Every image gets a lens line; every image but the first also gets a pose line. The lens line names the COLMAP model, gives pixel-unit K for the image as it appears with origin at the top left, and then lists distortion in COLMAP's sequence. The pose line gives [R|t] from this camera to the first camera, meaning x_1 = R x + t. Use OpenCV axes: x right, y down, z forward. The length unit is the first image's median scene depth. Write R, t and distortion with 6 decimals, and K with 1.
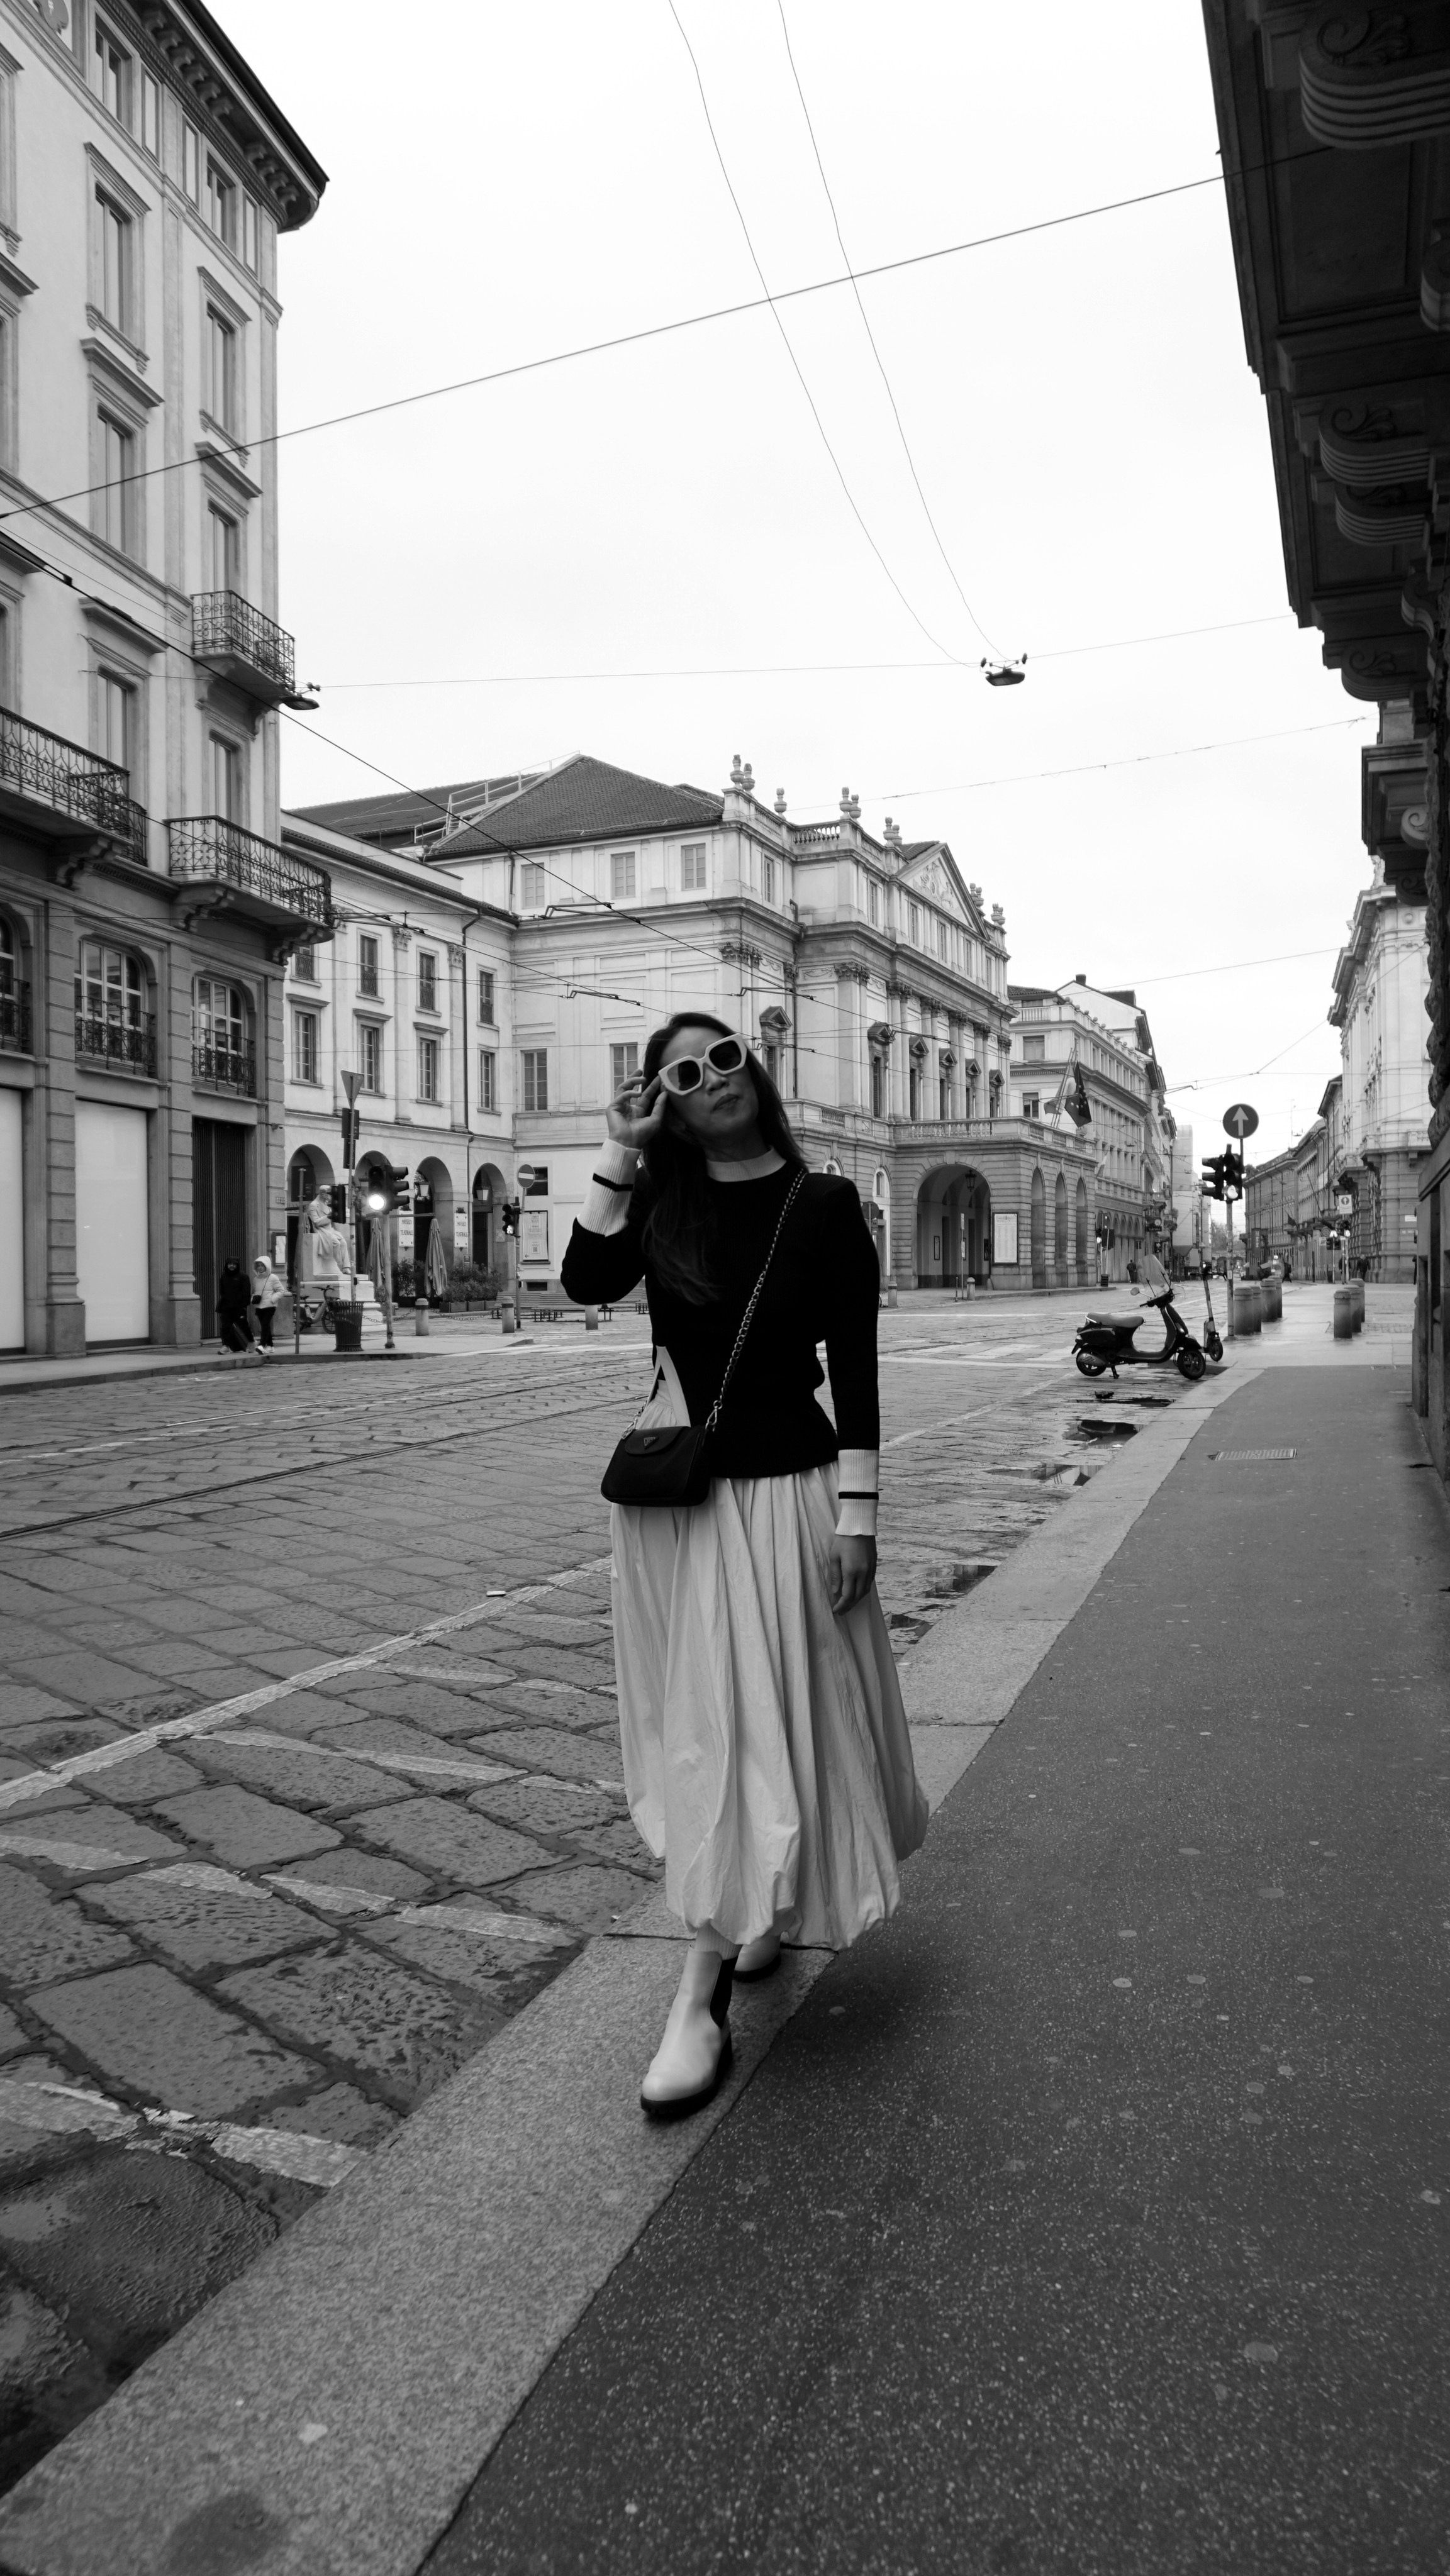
lens RADIAL K [[1779.7, 0, 725.0], [0, 1779.7, 1288.0], [0, 0, 1]] dist [-0.036004, 0.057577]
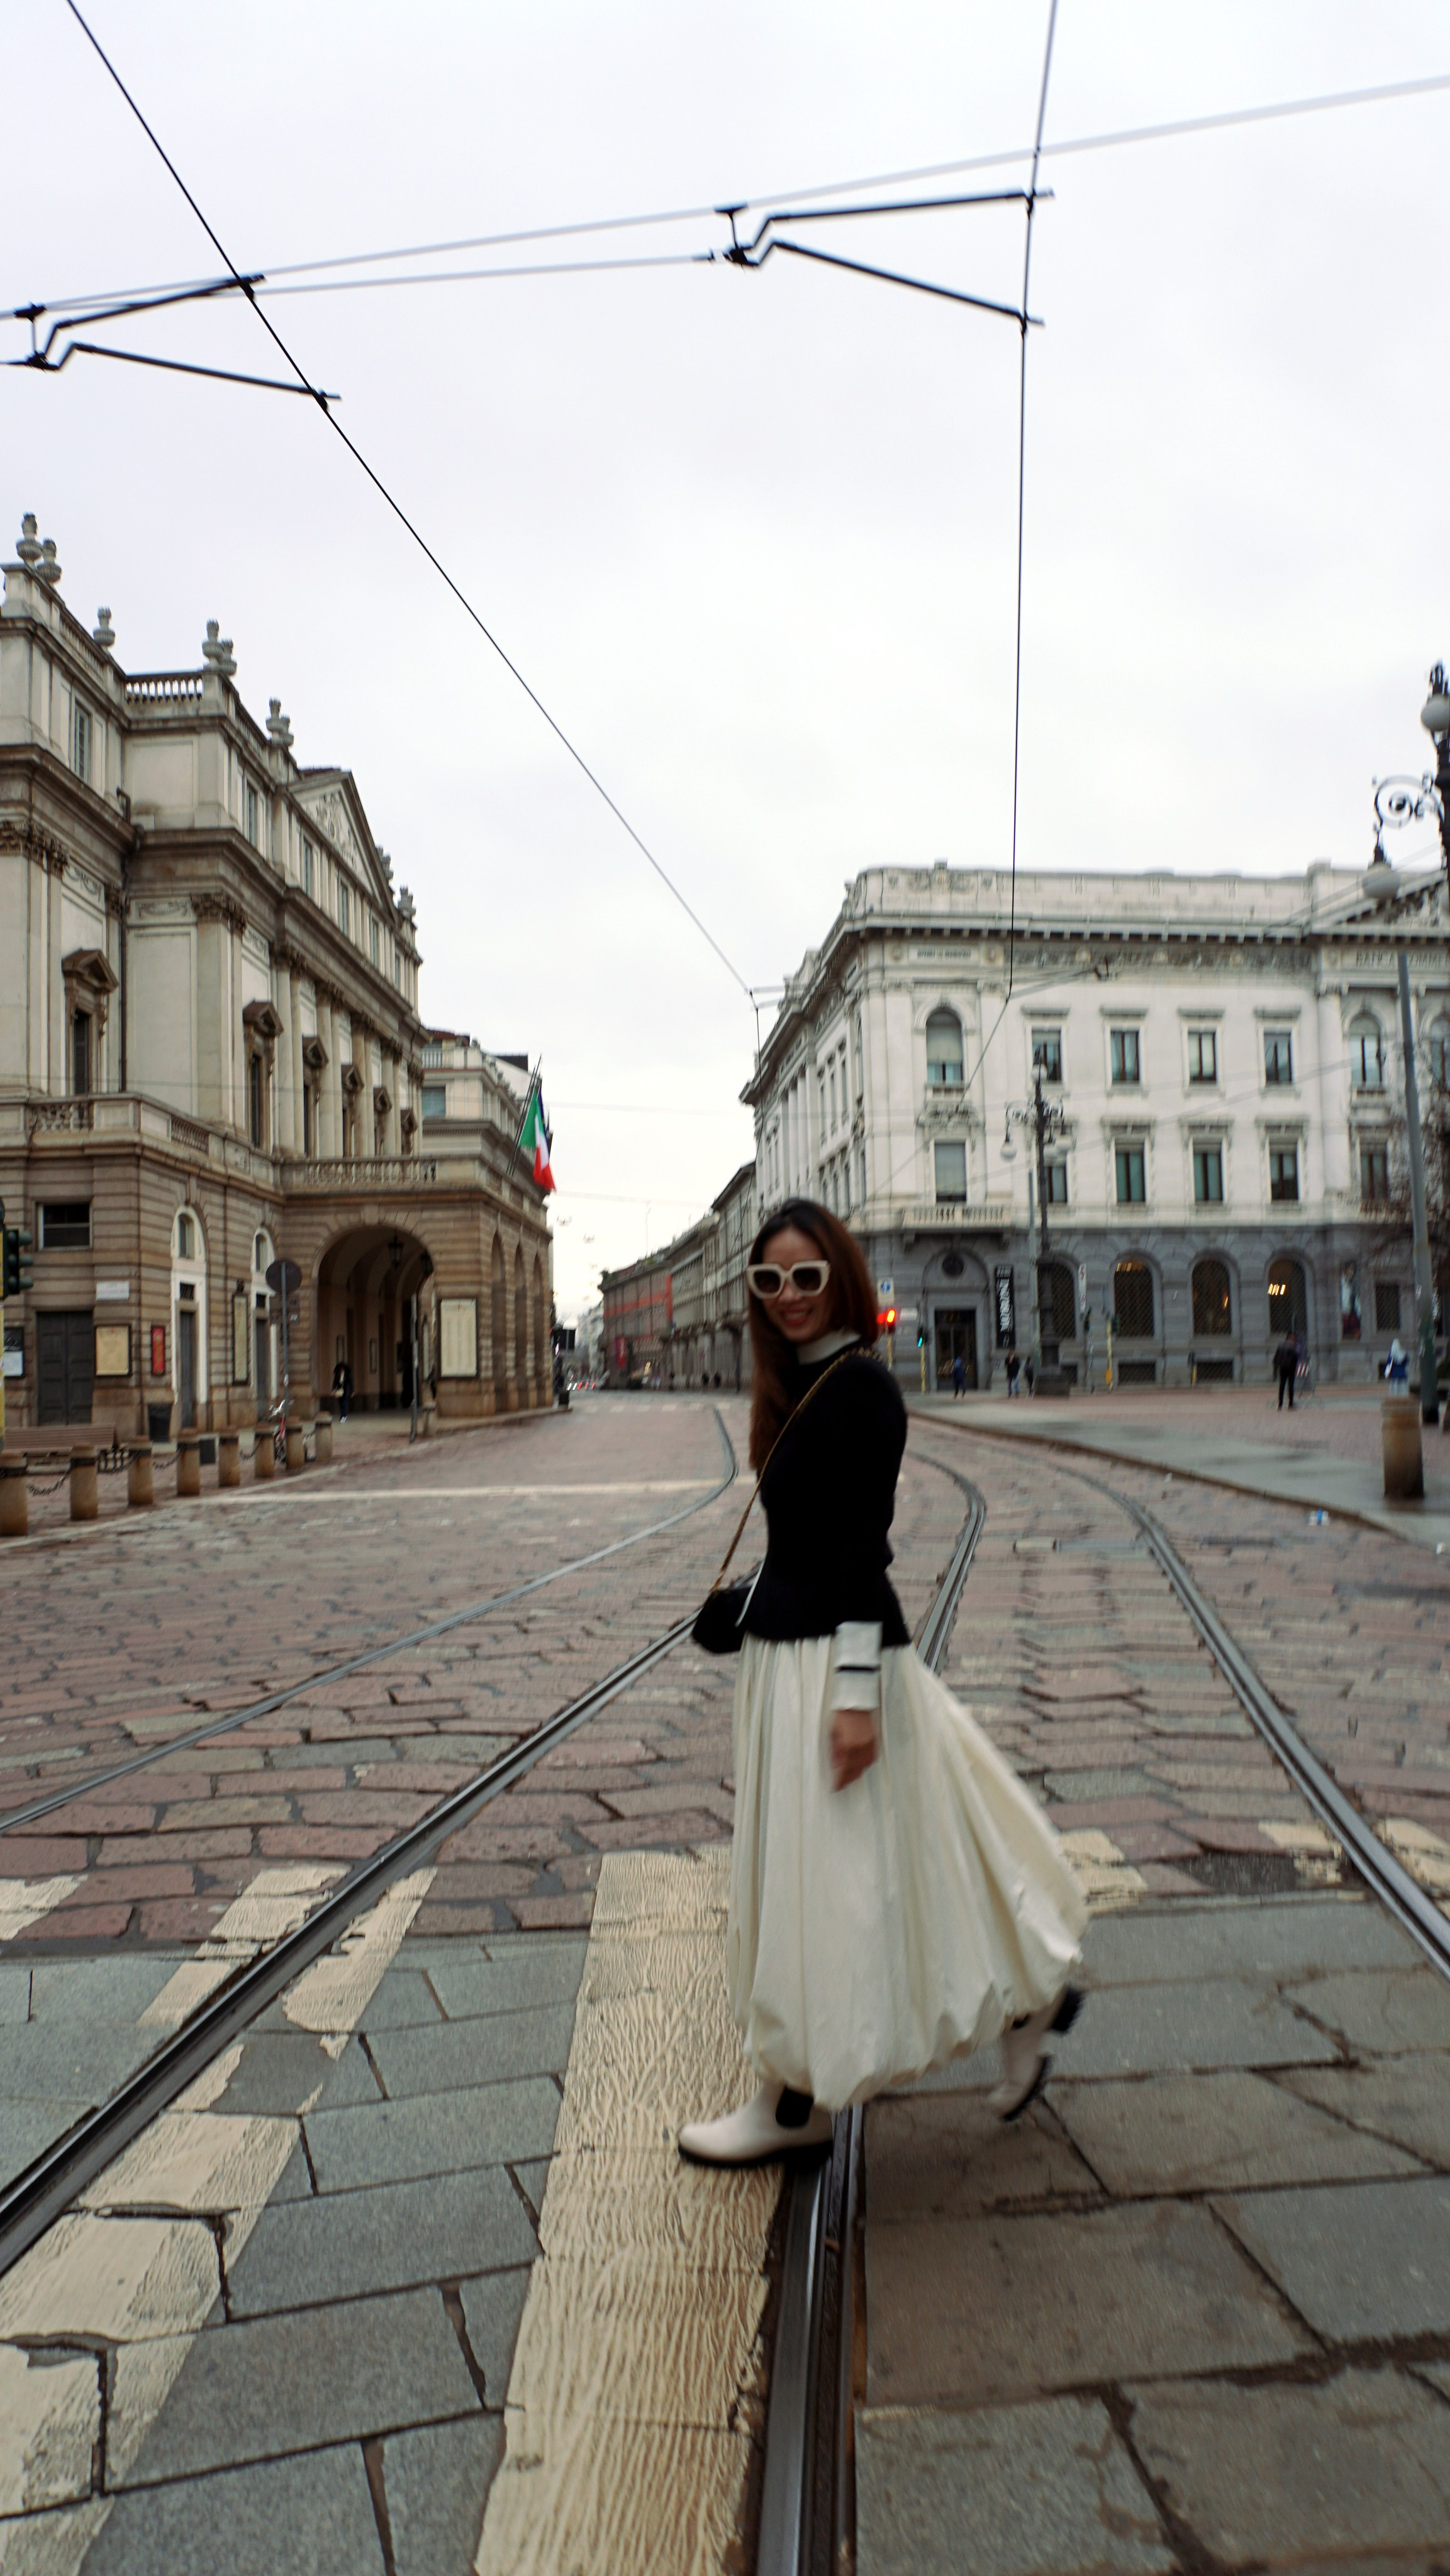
lens RADIAL K [[1726.2, 0, 725.0], [0, 1726.2, 1288.0], [0, 0, 1]] dist [-0.055843, -0.000974]
pose [[0.925335, 0.006634, 0.379092, 0.008123], [0.017860, 0.997974, -0.061057, -0.005581], [-0.378730, 0.063269, 0.923342, 0.367276]]
